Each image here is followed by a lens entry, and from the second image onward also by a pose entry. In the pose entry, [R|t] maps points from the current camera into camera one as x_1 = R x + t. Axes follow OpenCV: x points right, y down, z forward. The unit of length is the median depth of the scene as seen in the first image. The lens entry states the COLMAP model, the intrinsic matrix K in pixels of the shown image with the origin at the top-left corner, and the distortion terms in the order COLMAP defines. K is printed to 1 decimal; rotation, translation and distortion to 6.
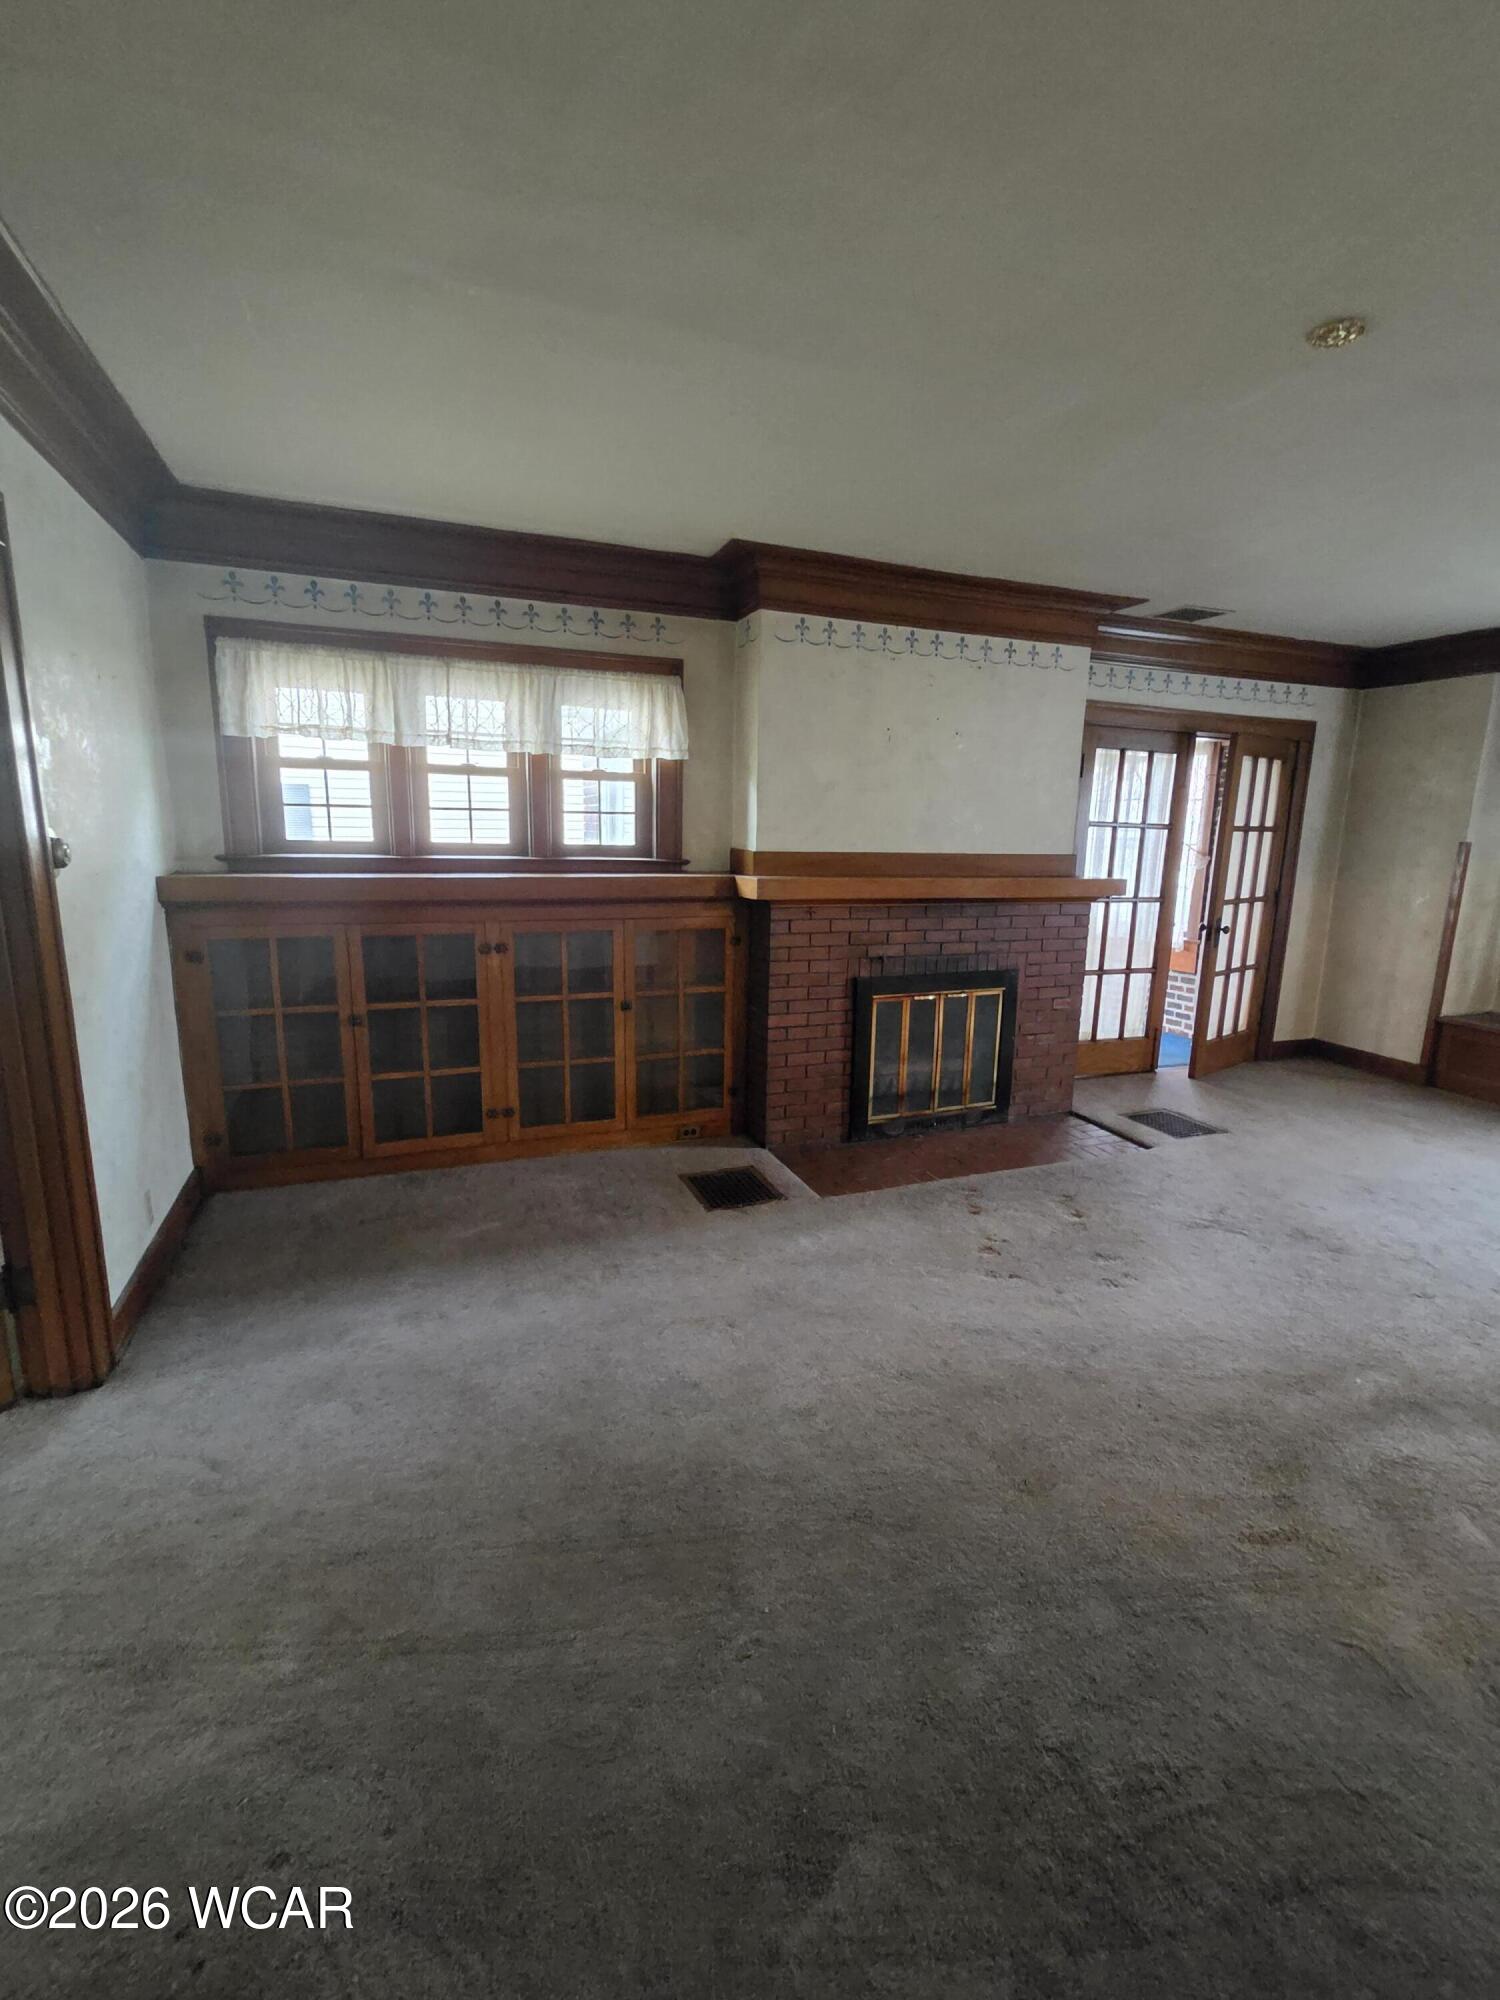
lens RADIAL K [[882.0, 0, 751.2], [0, 882.0, 993.1], [0, 0, 1]] dist [-0.004814, -0.000138]
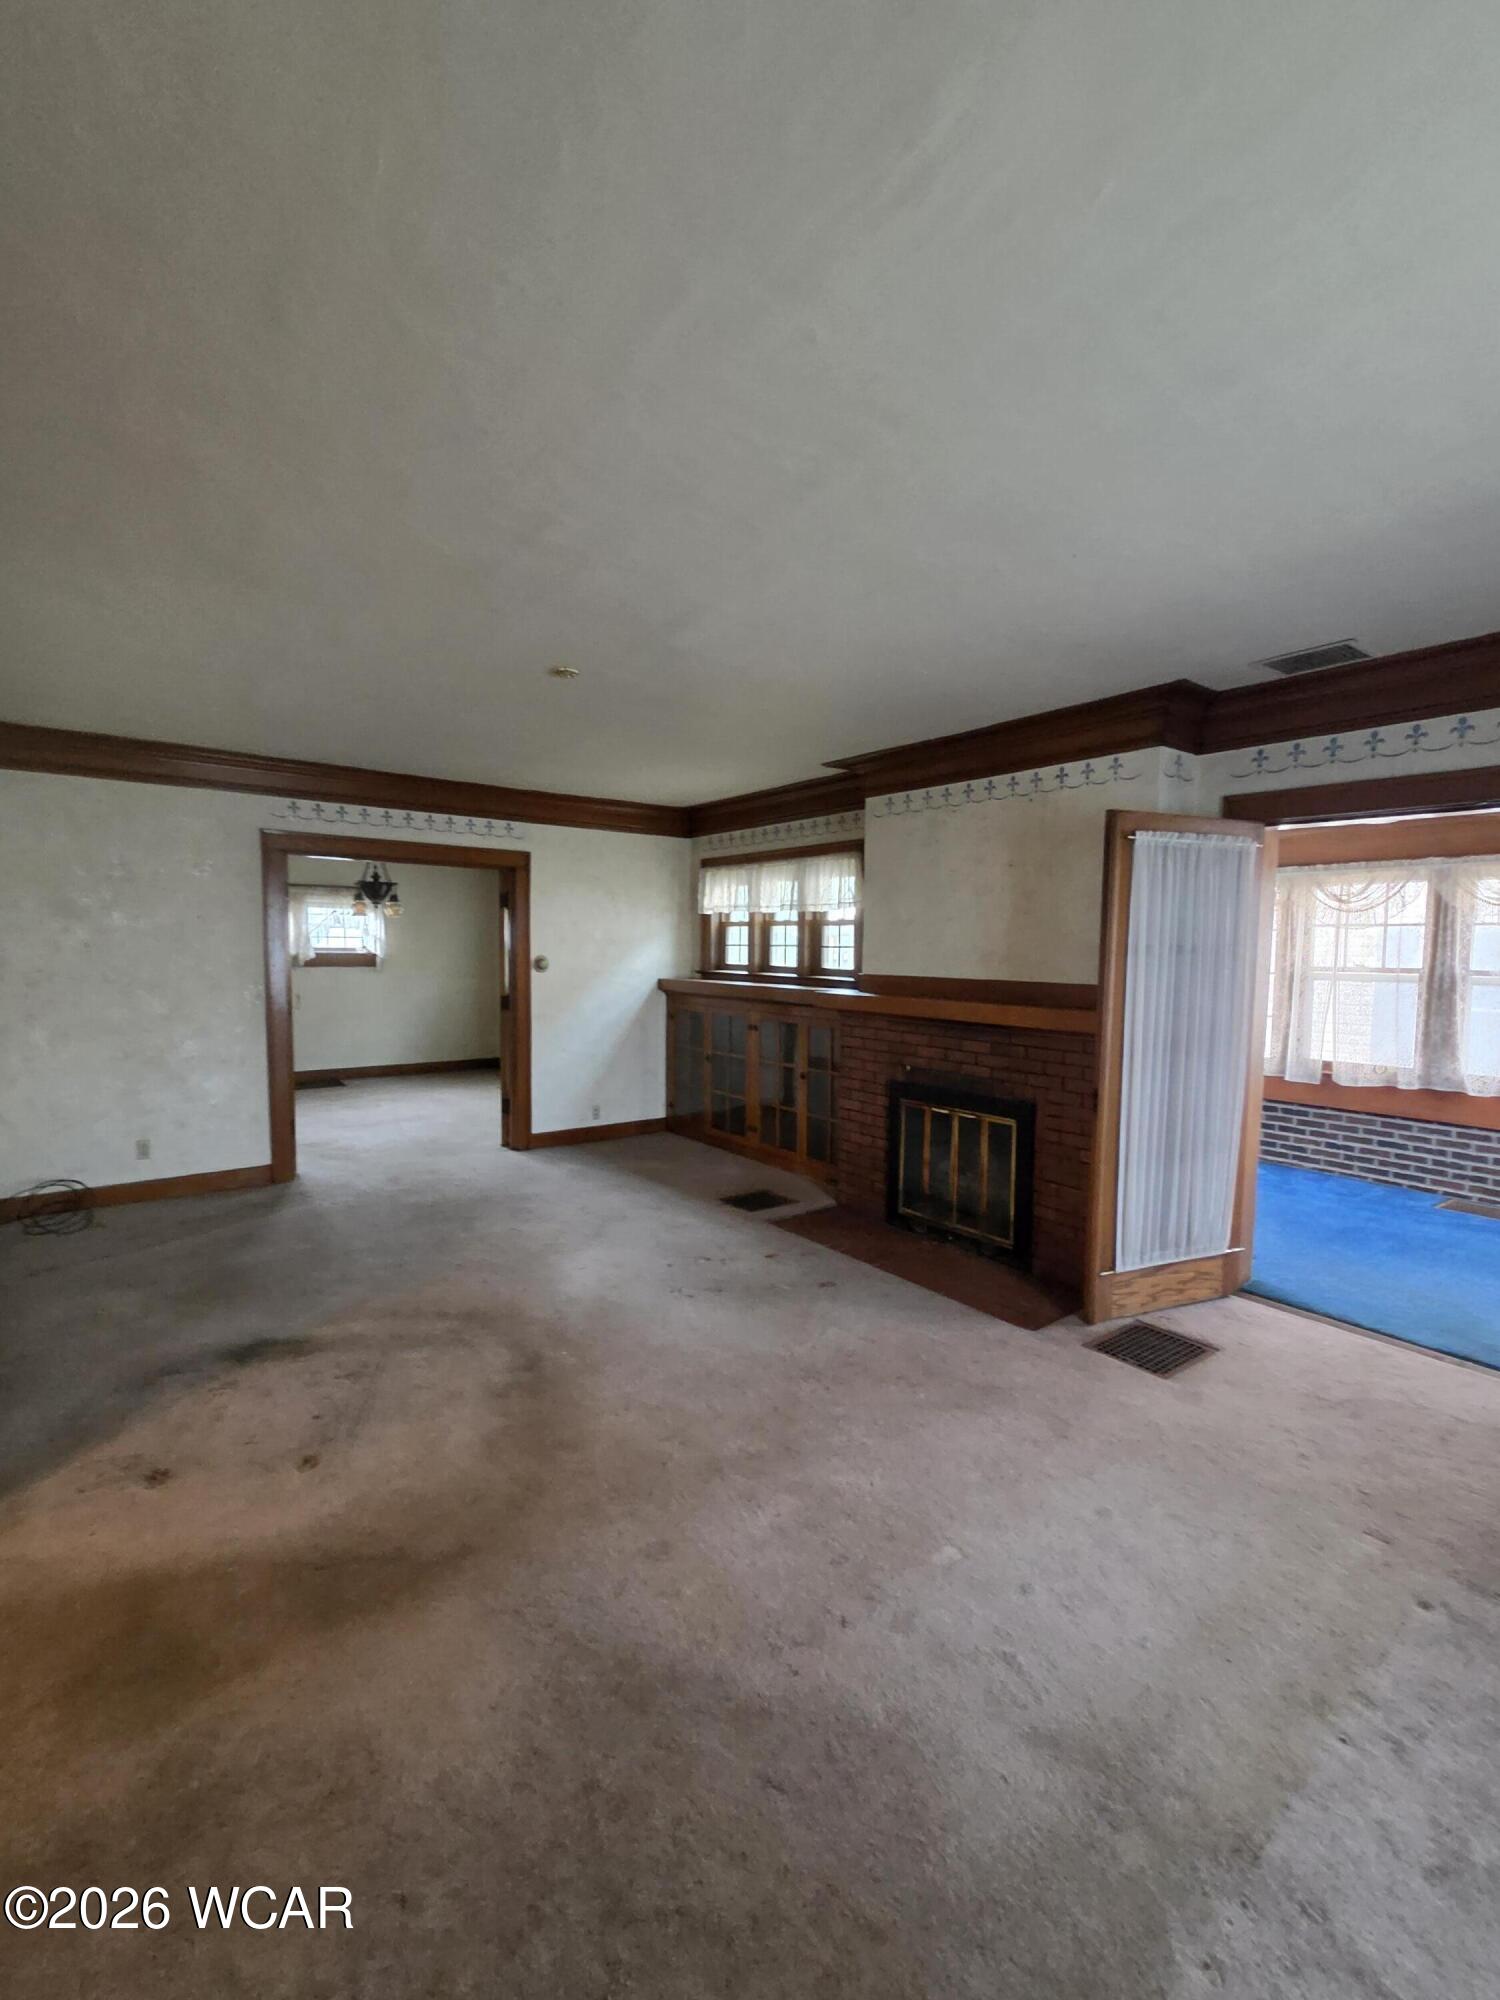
lens RADIAL K [[882.0, 0, 756.5], [0, 882.0, 1018.2], [0, 0, 1]] dist [-0.004814, -0.000138]
pose [[0.275725, 0.058850, -0.959433, 1.170940], [-0.192454, 0.981294, 0.004883, -0.068149], [0.941774, 0.183300, 0.281893, 0.467829]]
